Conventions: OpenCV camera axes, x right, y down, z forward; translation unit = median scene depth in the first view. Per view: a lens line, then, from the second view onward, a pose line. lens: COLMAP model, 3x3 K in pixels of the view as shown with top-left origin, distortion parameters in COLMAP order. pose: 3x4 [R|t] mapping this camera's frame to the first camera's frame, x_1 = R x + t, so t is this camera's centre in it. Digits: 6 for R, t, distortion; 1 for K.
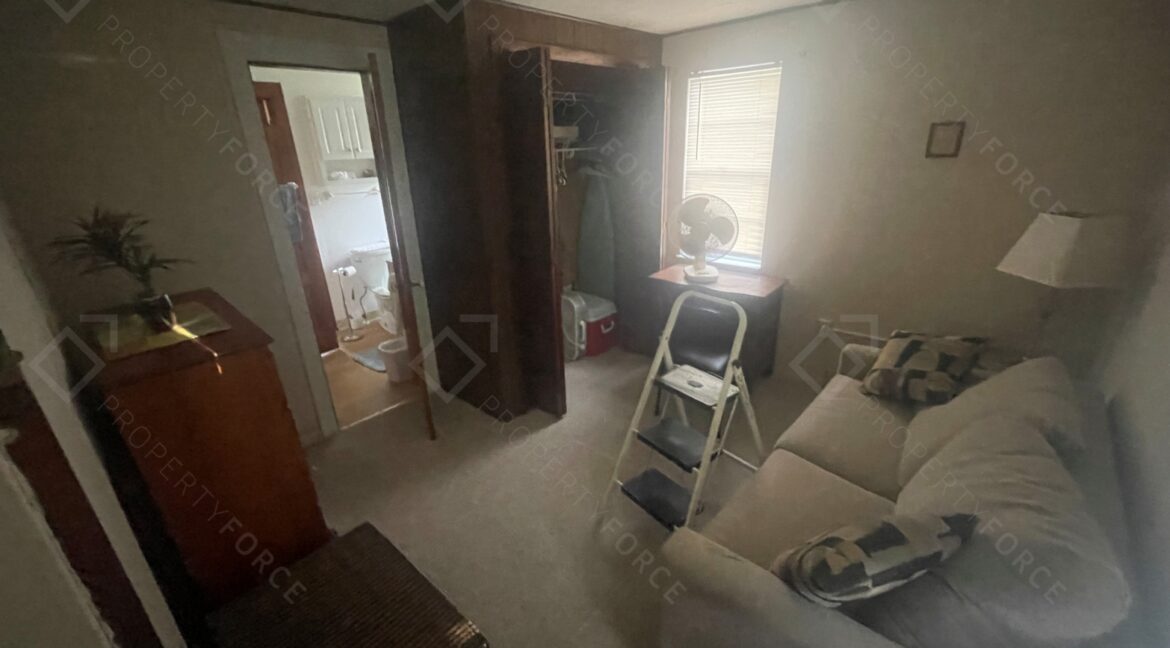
lens RADIAL K [[472.0, 0, 588.6], [0, 472.0, 324.5], [0, 0, 1]] dist [-0.002597, -0.000001]
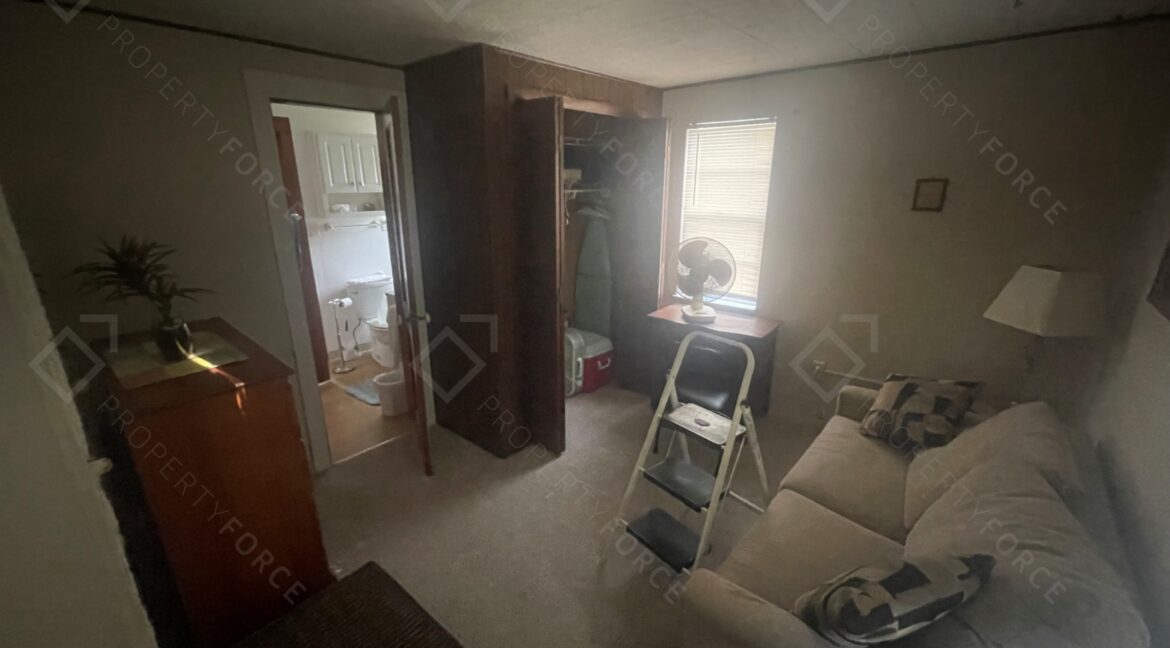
lens RADIAL K [[472.0, 0, 588.2], [0, 472.0, 325.3], [0, 0, 1]] dist [-0.002597, -0.000001]
pose [[0.999047, 0.022829, 0.037212, -0.041287], [-0.020039, 0.997079, -0.073695, -0.002072], [-0.038786, 0.072879, 0.996586, -0.011126]]
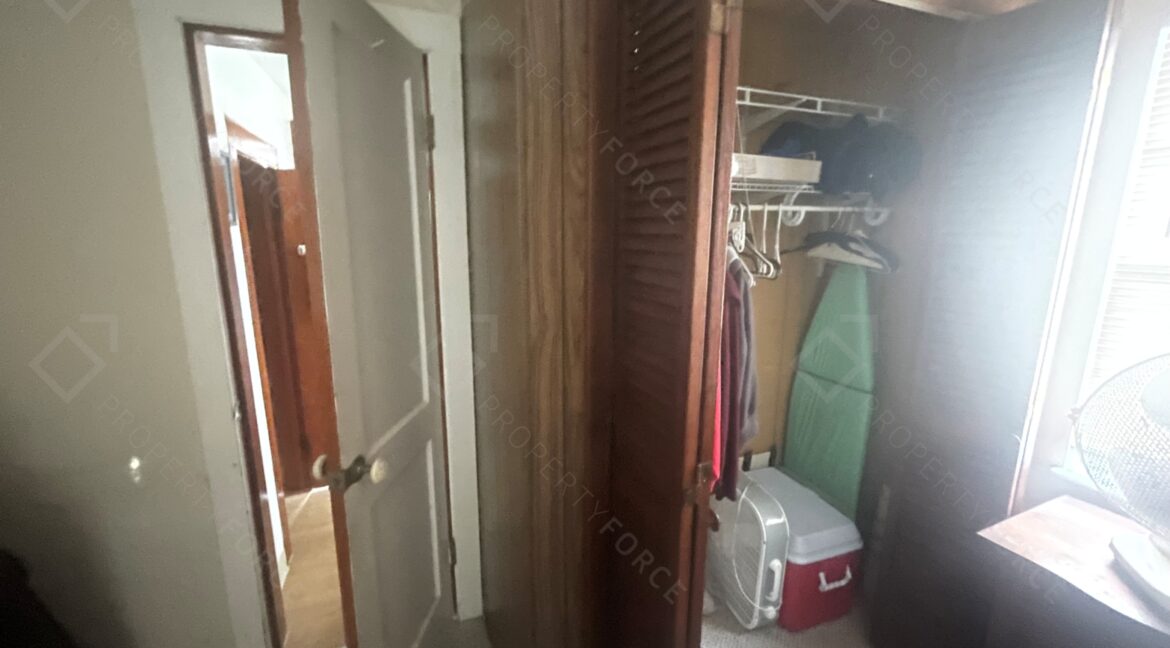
lens RADIAL K [[472.0, 0, 592.9], [0, 472.0, 317.7], [0, 0, 1]] dist [-0.002597, -0.000001]
pose [[0.894015, 0.119431, -0.431826, -0.003911], [-0.185451, 0.976018, -0.114001, -0.181866], [0.407854, 0.182001, 0.894724, 0.550662]]
